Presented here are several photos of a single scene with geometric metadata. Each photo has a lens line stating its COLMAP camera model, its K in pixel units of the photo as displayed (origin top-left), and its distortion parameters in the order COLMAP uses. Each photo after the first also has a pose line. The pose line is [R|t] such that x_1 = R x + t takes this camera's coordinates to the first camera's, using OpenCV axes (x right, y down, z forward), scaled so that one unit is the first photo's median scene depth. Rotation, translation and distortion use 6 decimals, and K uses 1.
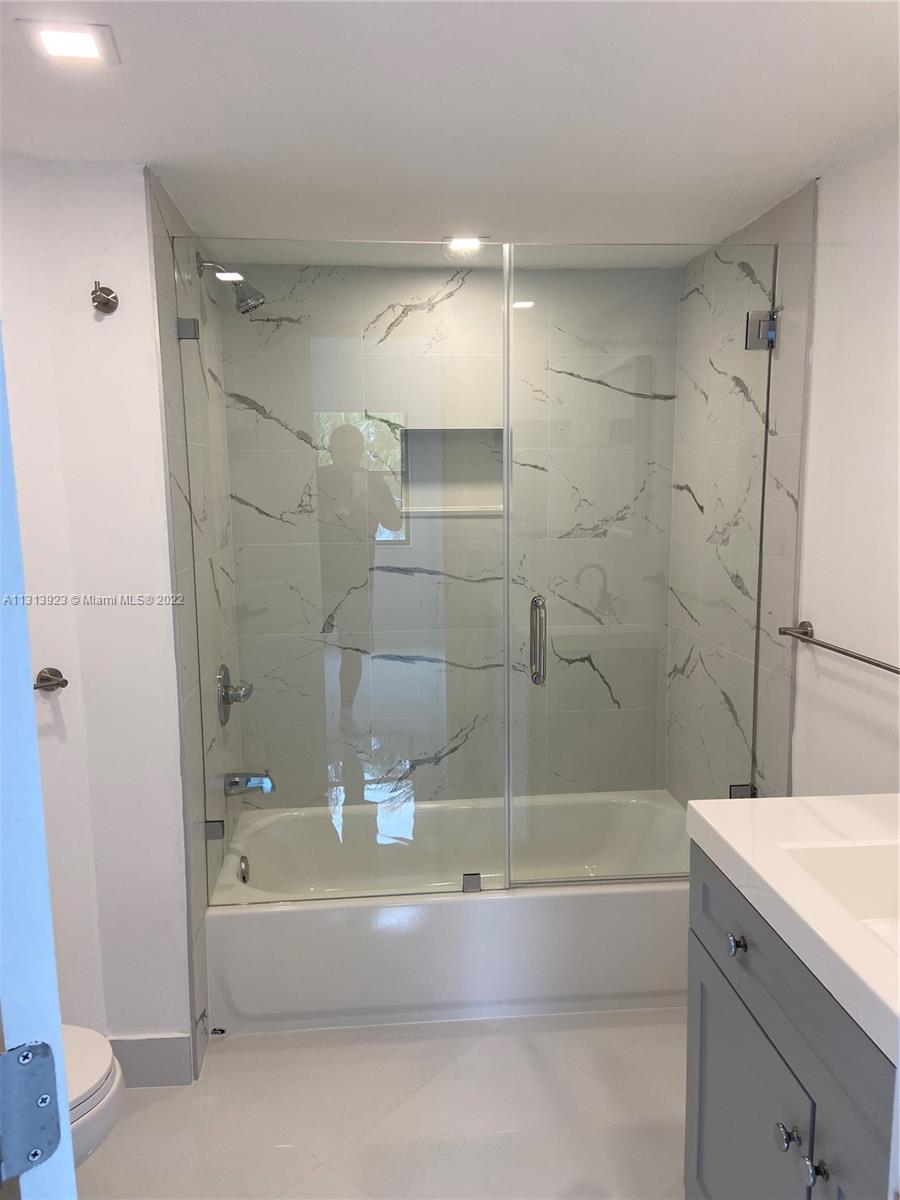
lens RADIAL K [[901.1, 0, 448.8], [0, 901.1, 606.2], [0, 0, 1]] dist [0.101207, -0.111146]
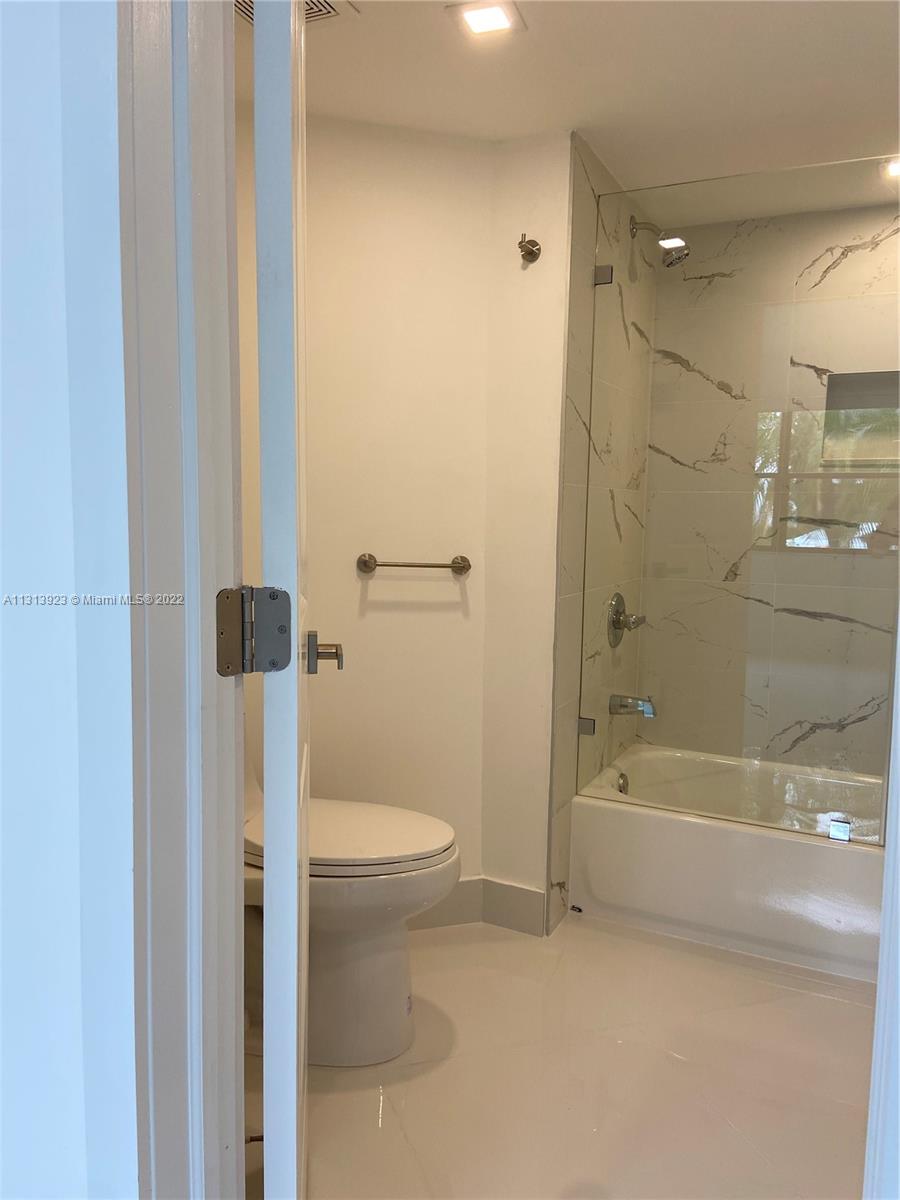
lens RADIAL K [[901.1, 0, 439.7], [0, 901.1, 600.9], [0, 0, 1]] dist [0.101207, -0.111146]
pose [[0.856352, 0.082231, -0.509803, 0.114144], [-0.099106, 0.995059, -0.005973, 0.094725], [0.506793, 0.055640, 0.860270, -0.042560]]
